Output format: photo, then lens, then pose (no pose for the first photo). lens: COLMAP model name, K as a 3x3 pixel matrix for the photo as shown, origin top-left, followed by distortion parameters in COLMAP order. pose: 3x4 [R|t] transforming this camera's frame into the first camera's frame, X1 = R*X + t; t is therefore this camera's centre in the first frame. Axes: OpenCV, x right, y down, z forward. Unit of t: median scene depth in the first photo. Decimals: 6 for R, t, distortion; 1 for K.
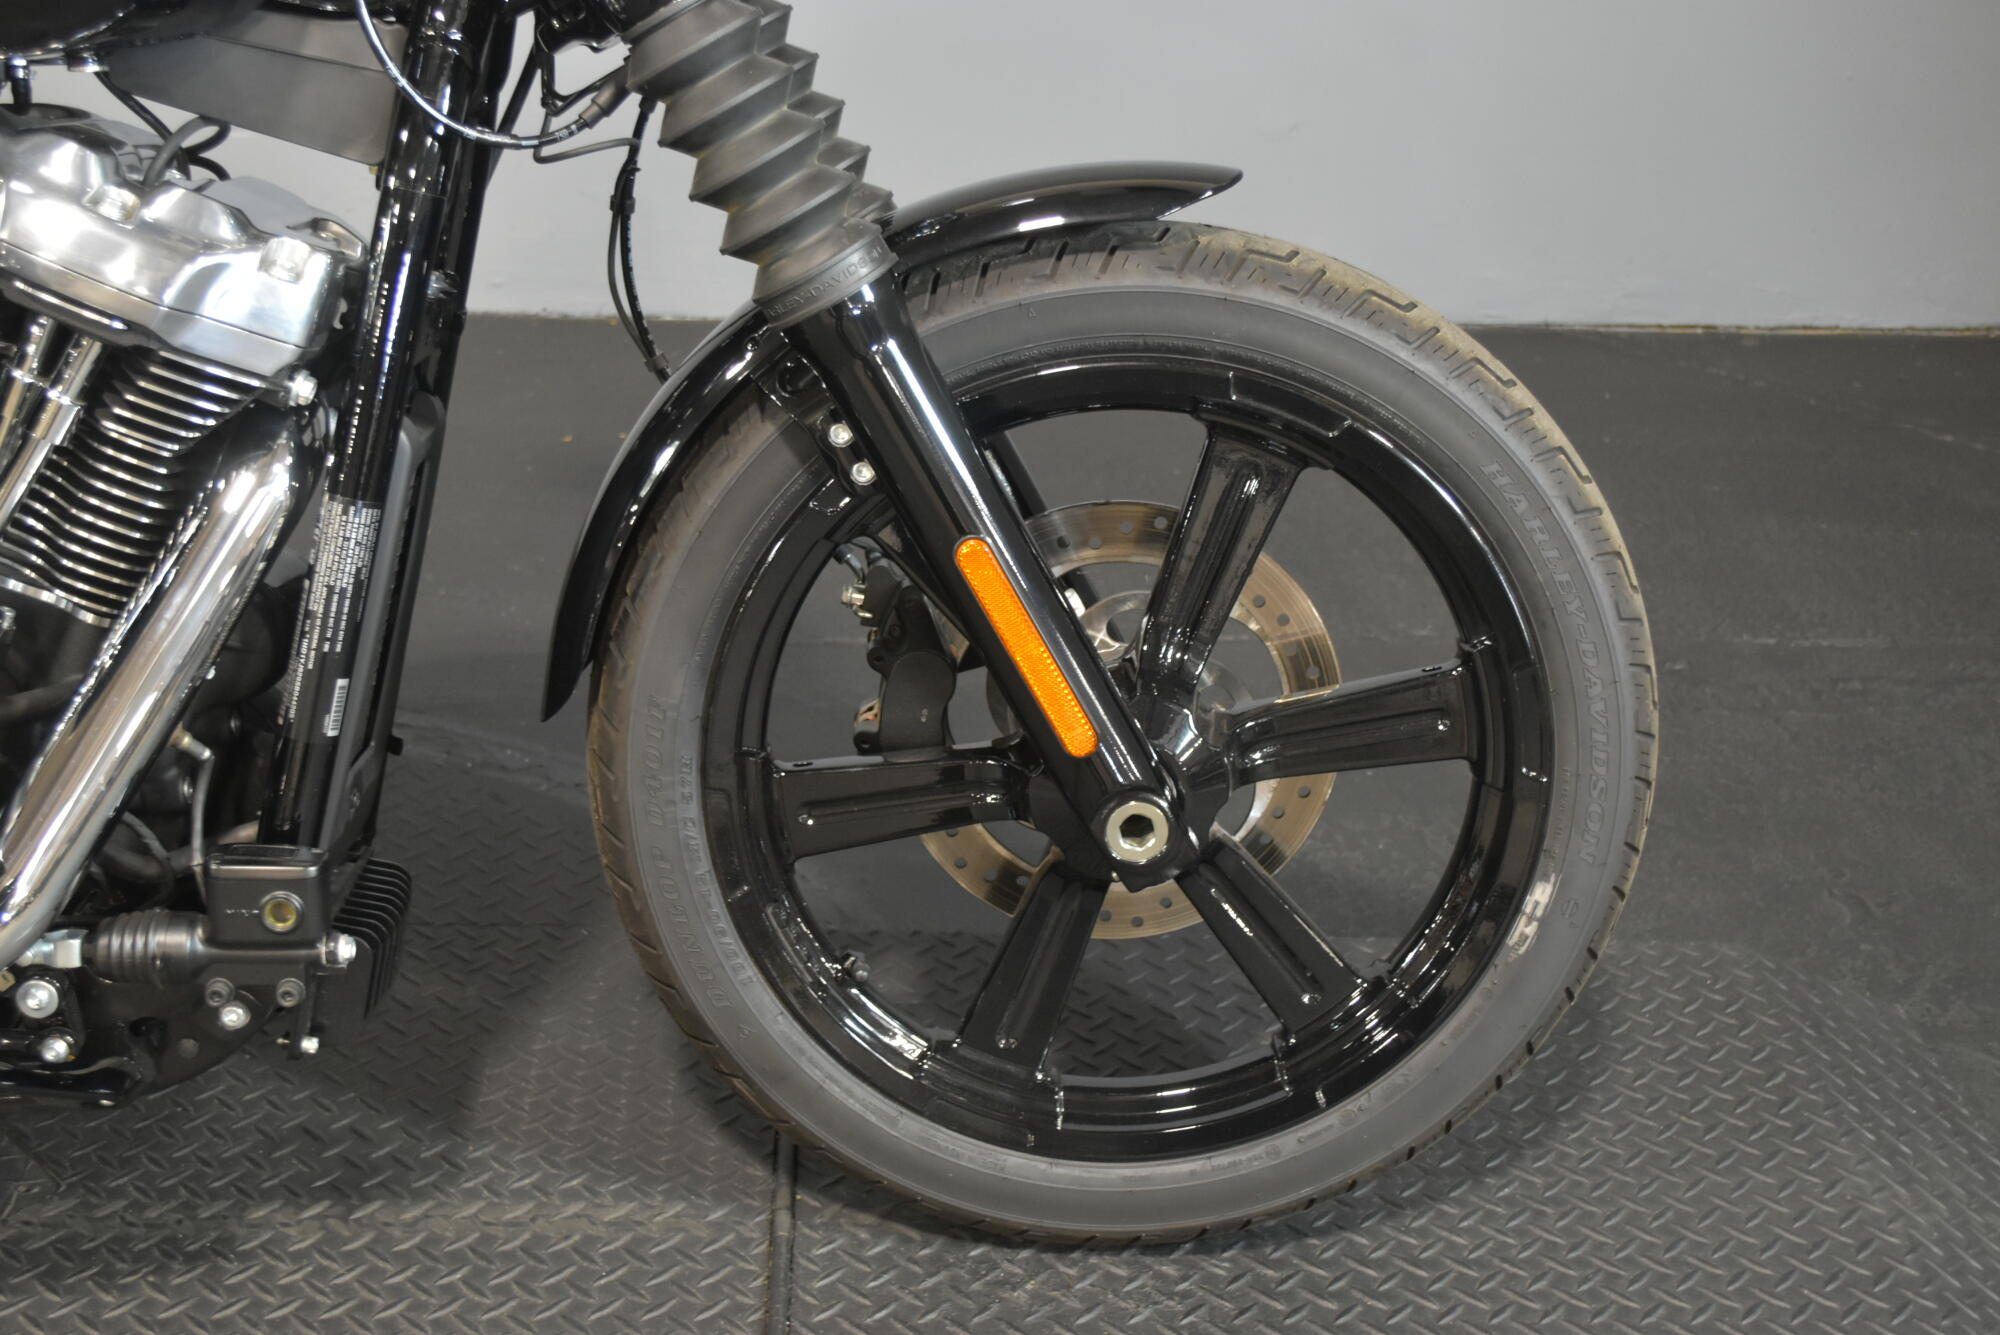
lens RADIAL K [[2288.0, 0, 1006.0], [0, 2288.0, 672.2], [0, 0, 1]] dist [-0.024045, 0.000000]
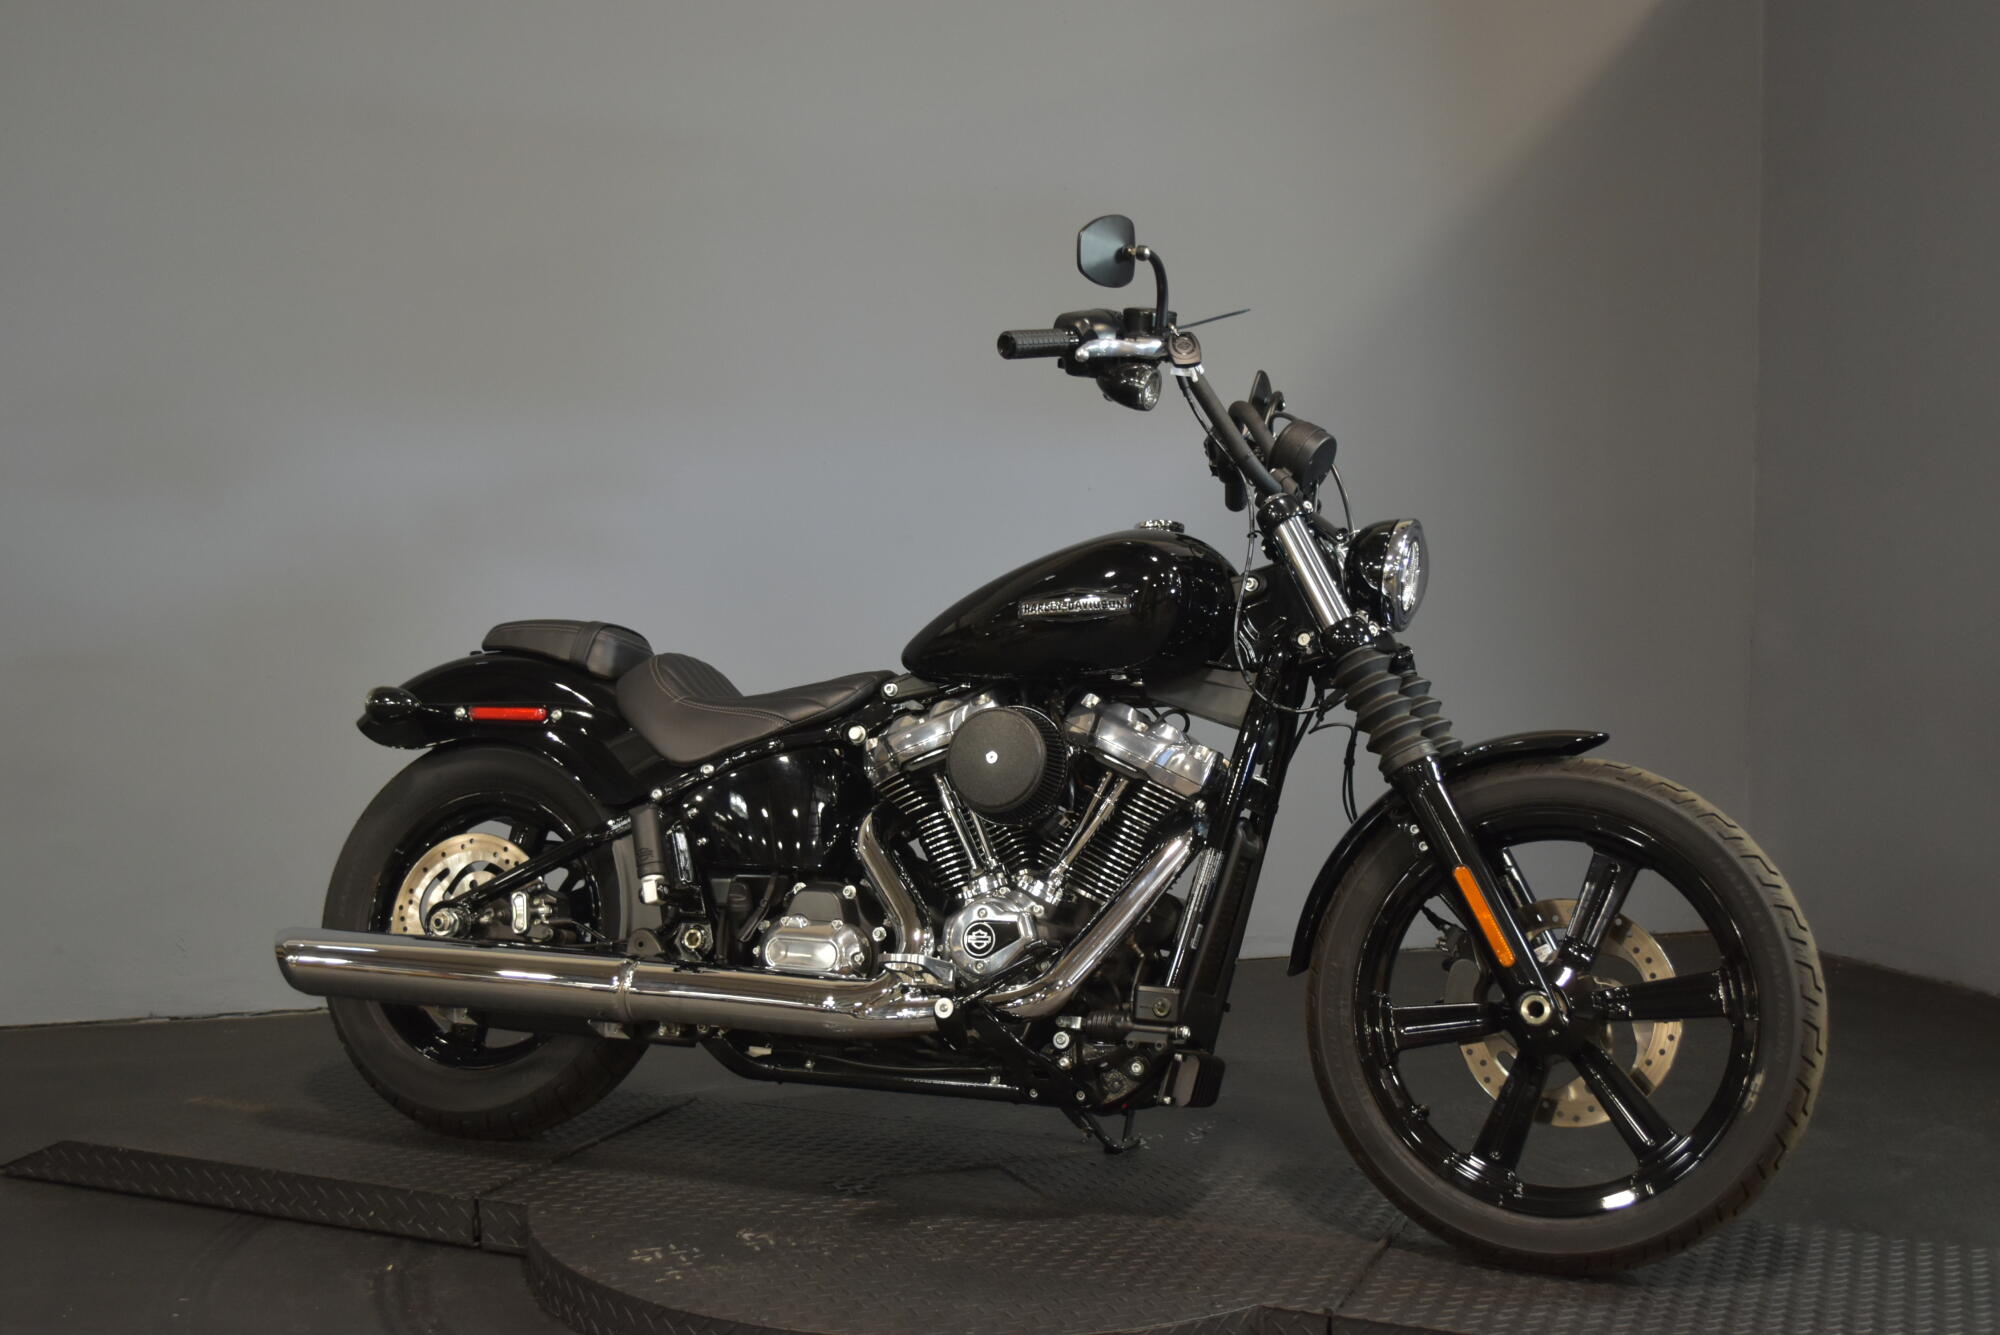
lens RADIAL K [[2288.0, 0, 977.7], [0, 2288.0, 635.1], [0, 0, 1]] dist [-0.024045, 0.000000]
pose [[0.899579, -0.022504, -0.436178, 0.523679], [-0.174994, 0.896436, -0.407161, 0.712835], [0.400168, 0.442602, 0.802476, -1.091210]]
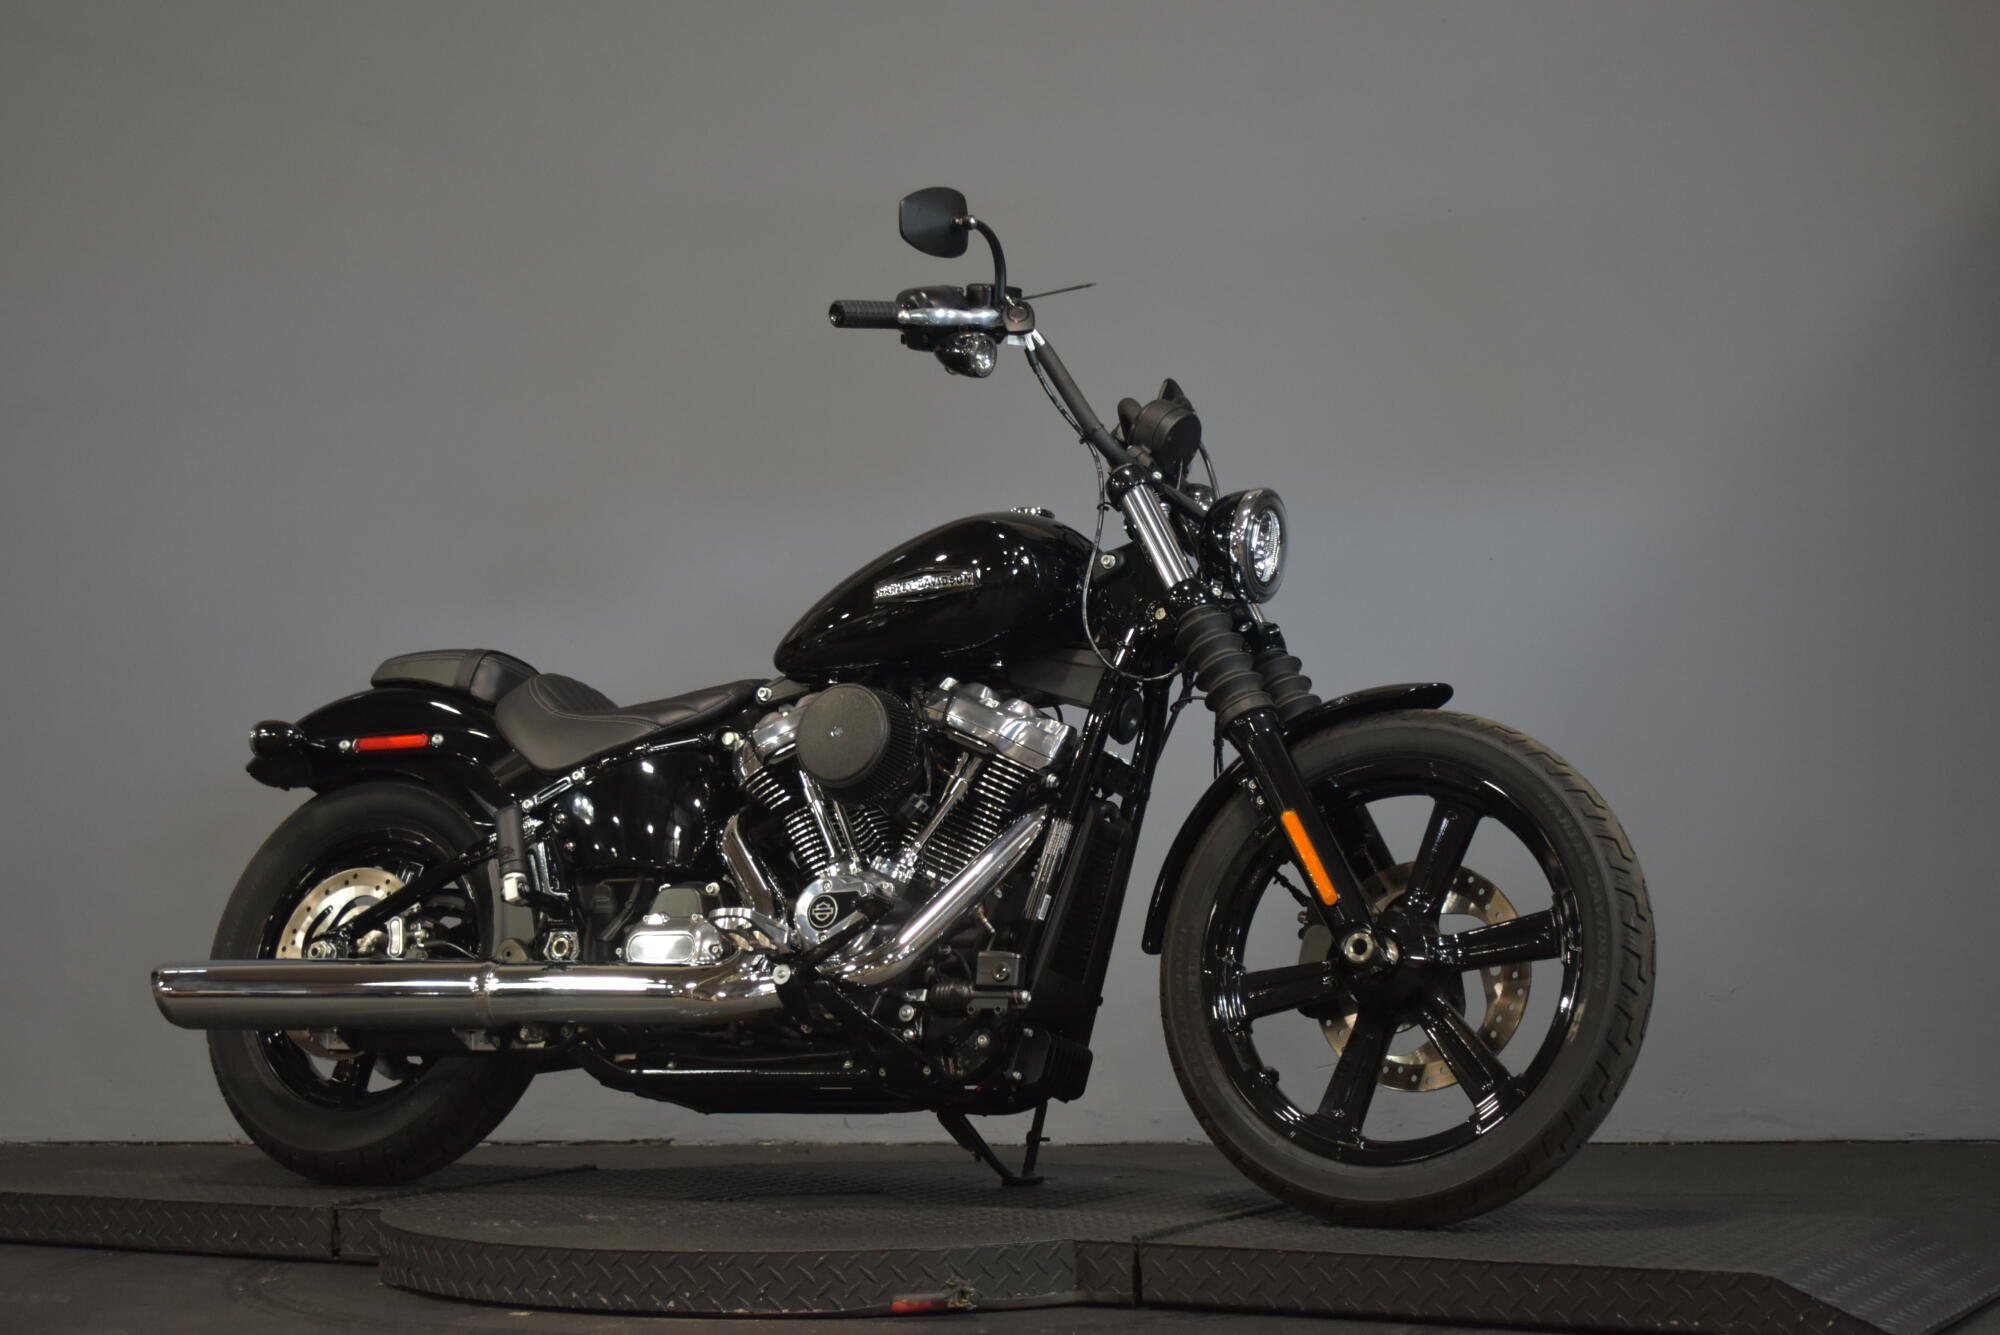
lens RADIAL K [[3053.9, 0, 1016.2], [0, 3053.9, 679.6], [0, 0, 1]] dist [-0.009494, 0.000000]
pose [[0.858496, -0.090693, -0.504737, 1.226392], [-0.196377, 0.851074, -0.486939, 1.289004], [0.473731, 0.517154, 0.712833, -1.302118]]
